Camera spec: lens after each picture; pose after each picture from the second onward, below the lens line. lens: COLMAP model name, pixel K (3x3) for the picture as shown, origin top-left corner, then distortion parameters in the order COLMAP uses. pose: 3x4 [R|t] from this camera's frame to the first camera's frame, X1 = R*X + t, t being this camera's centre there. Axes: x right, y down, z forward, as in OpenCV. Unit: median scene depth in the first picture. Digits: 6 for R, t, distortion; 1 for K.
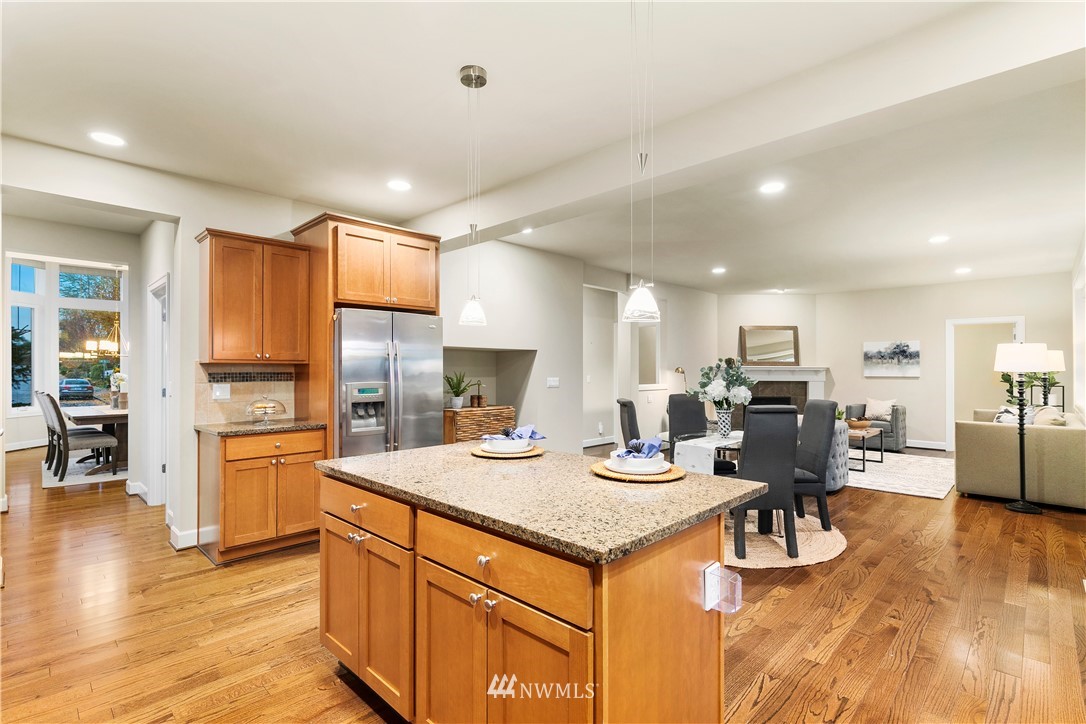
lens RADIAL K [[521.5, 0, 543.7], [0, 521.5, 362.2], [0, 0, 1]] dist [0.002603, -0.000126]
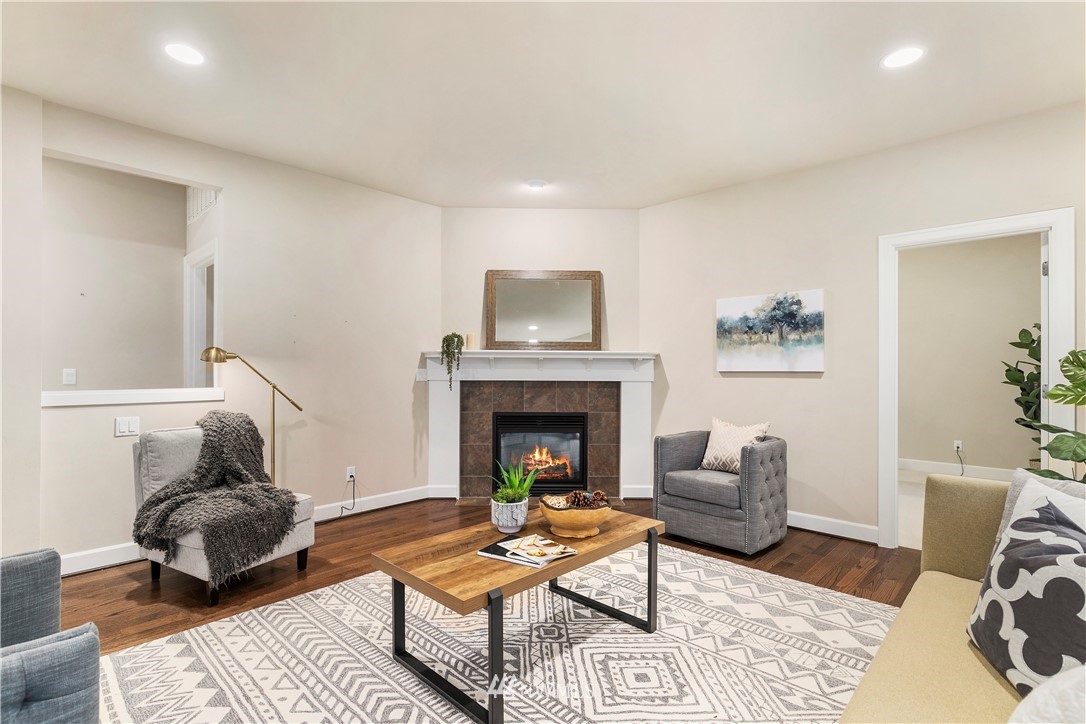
lens RADIAL K [[521.5, 0, 542.2], [0, 521.5, 366.1], [0, 0, 1]] dist [0.002603, -0.000126]
pose [[0.999969, 0.002132, 0.007554, 0.468594], [-0.002191, 0.999967, 0.007858, 0.019791], [-0.007537, -0.007875, 0.999941, 0.549377]]
